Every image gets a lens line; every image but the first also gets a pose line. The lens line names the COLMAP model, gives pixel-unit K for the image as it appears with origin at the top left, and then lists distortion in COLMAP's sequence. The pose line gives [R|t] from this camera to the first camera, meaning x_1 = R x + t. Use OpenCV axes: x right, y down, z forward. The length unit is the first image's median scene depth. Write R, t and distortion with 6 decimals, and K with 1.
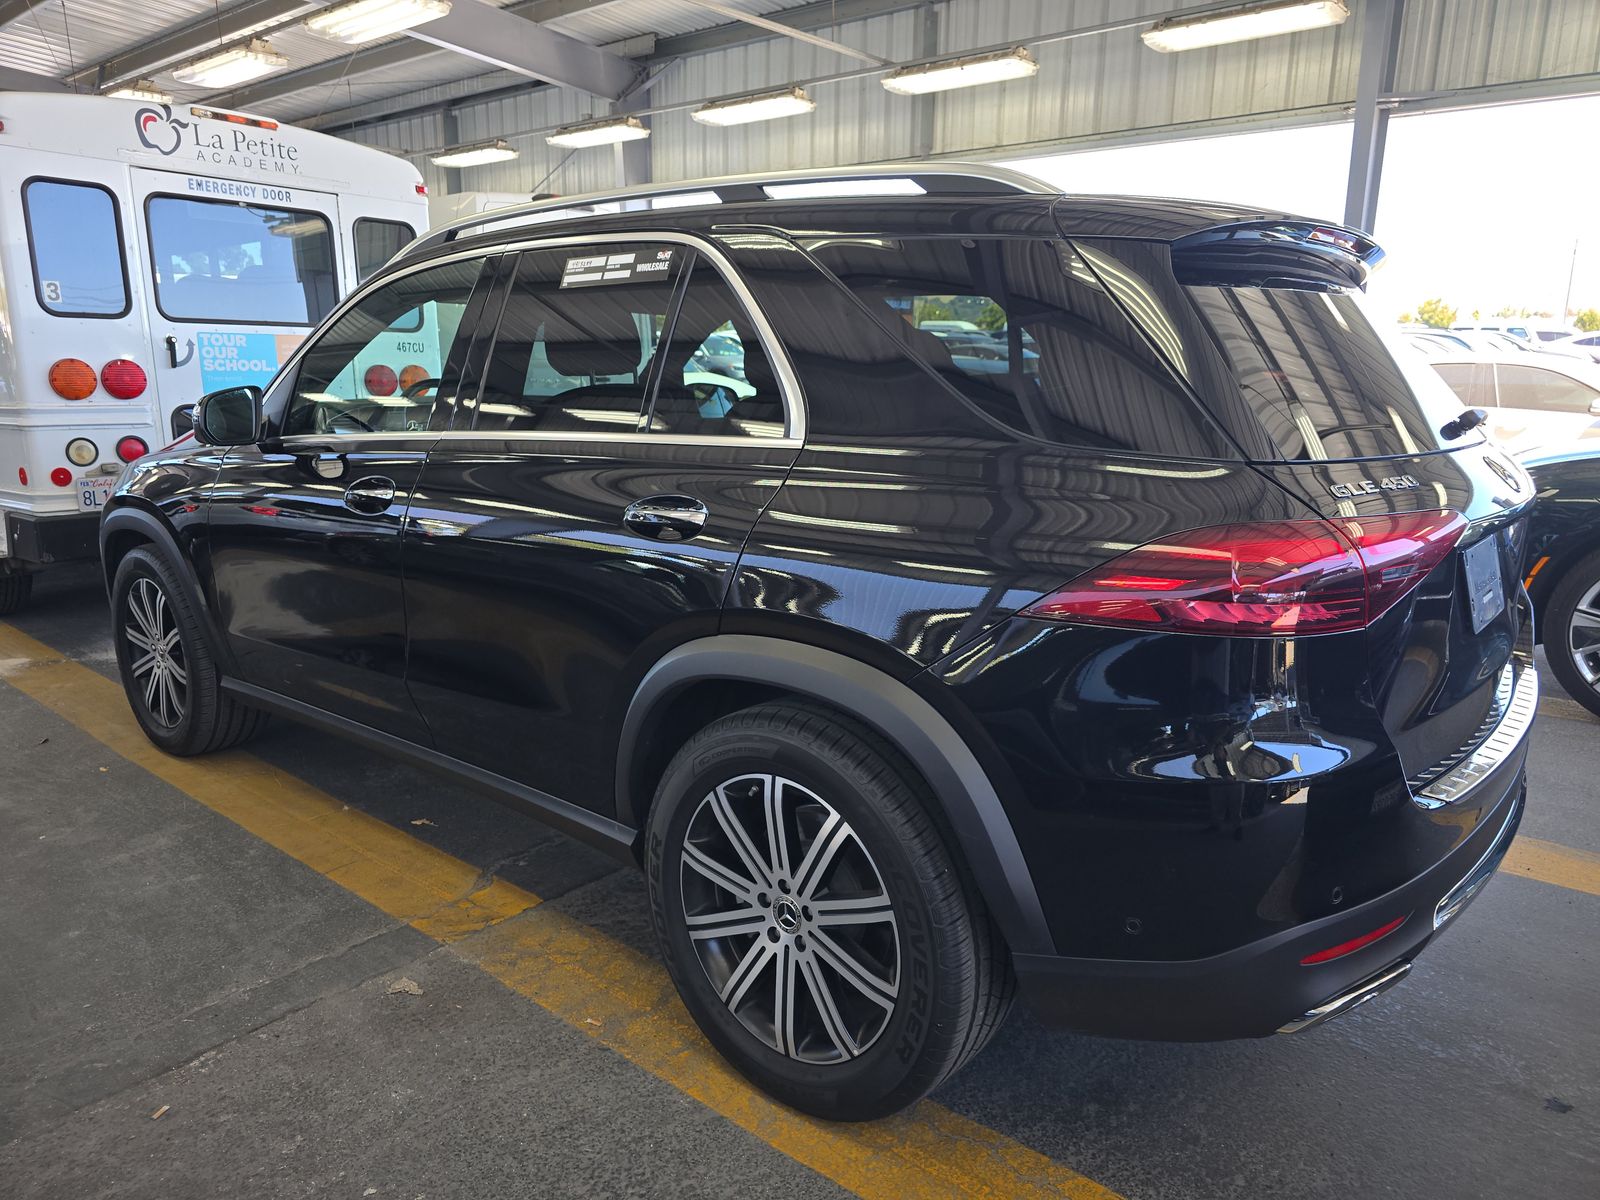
lens RADIAL K [[1097.5, 0, 798.7], [0, 1097.5, 603.7], [0, 0, 1]] dist [-0.008288, -0.001937]
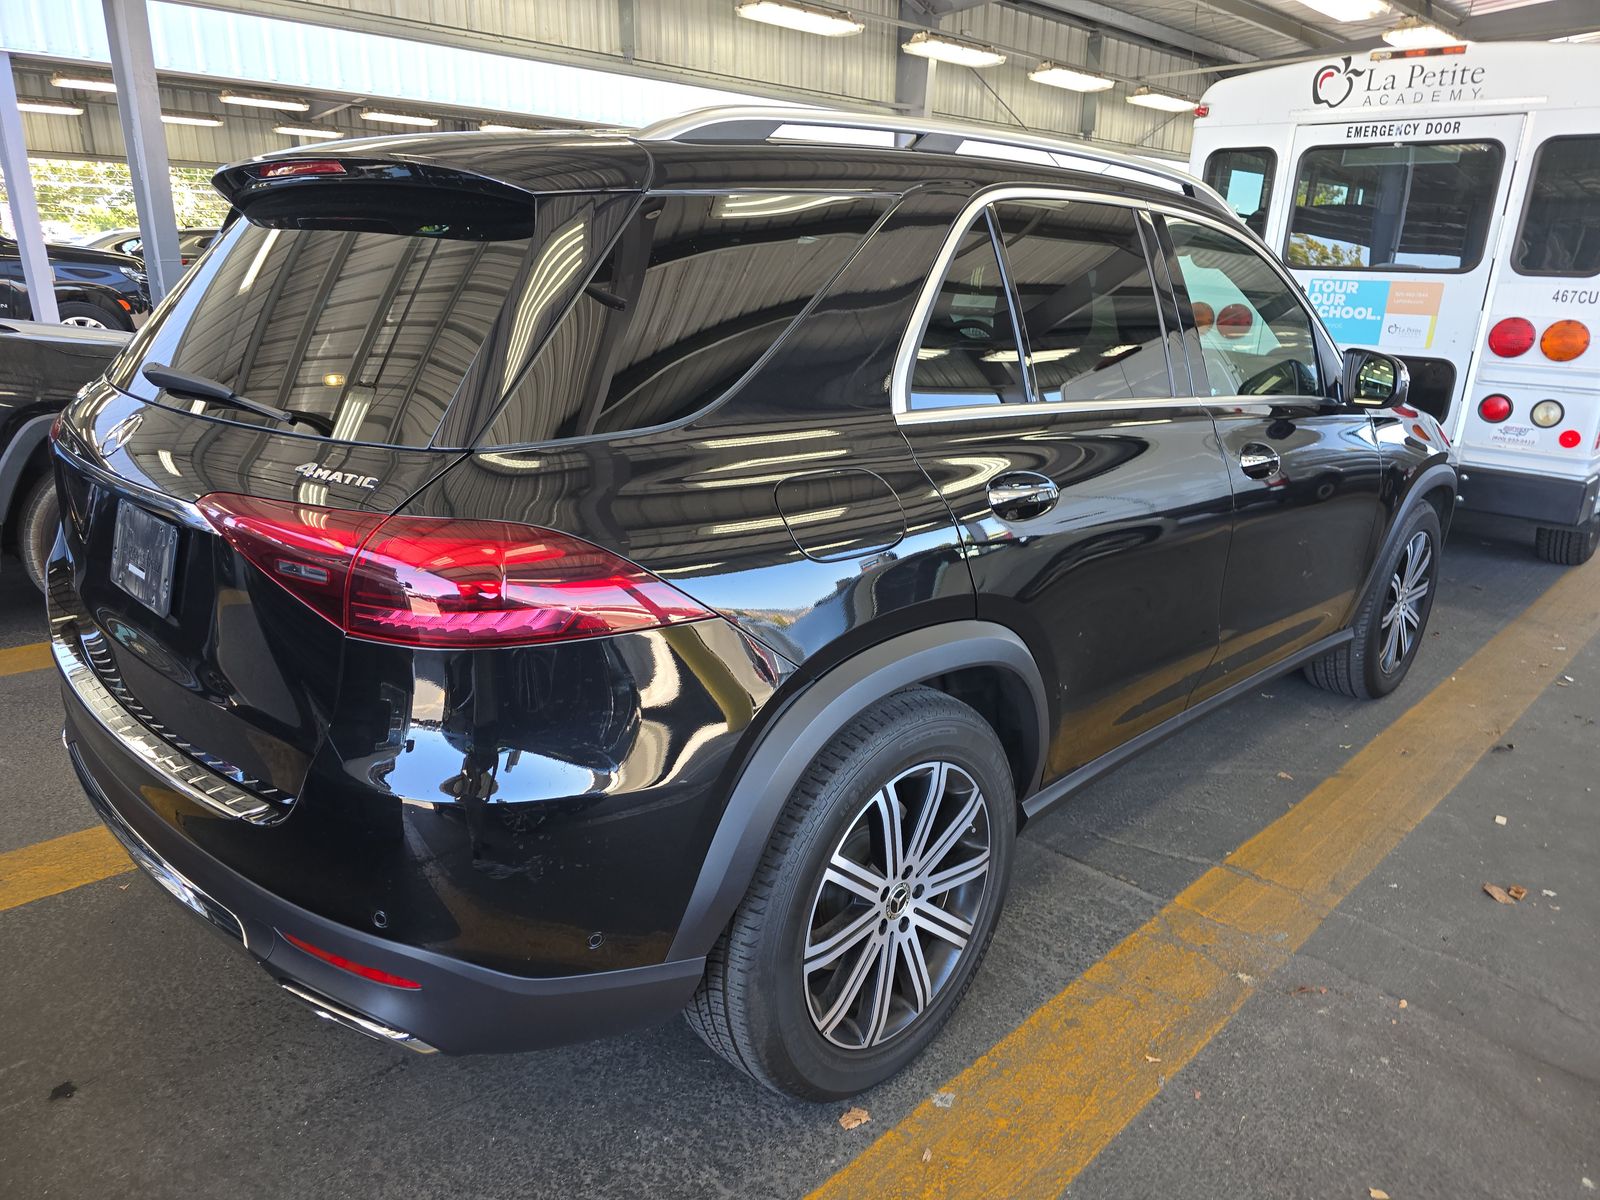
lens RADIAL K [[1097.5, 0, 800.0], [0, 1097.5, 599.1], [0, 0, 1]] dist [-0.008288, -0.001937]
pose [[-0.019984, 0.265736, -0.963839, 0.539362], [-0.237661, 0.935136, 0.262750, -0.119947], [0.971143, 0.234318, 0.044467, 0.545737]]
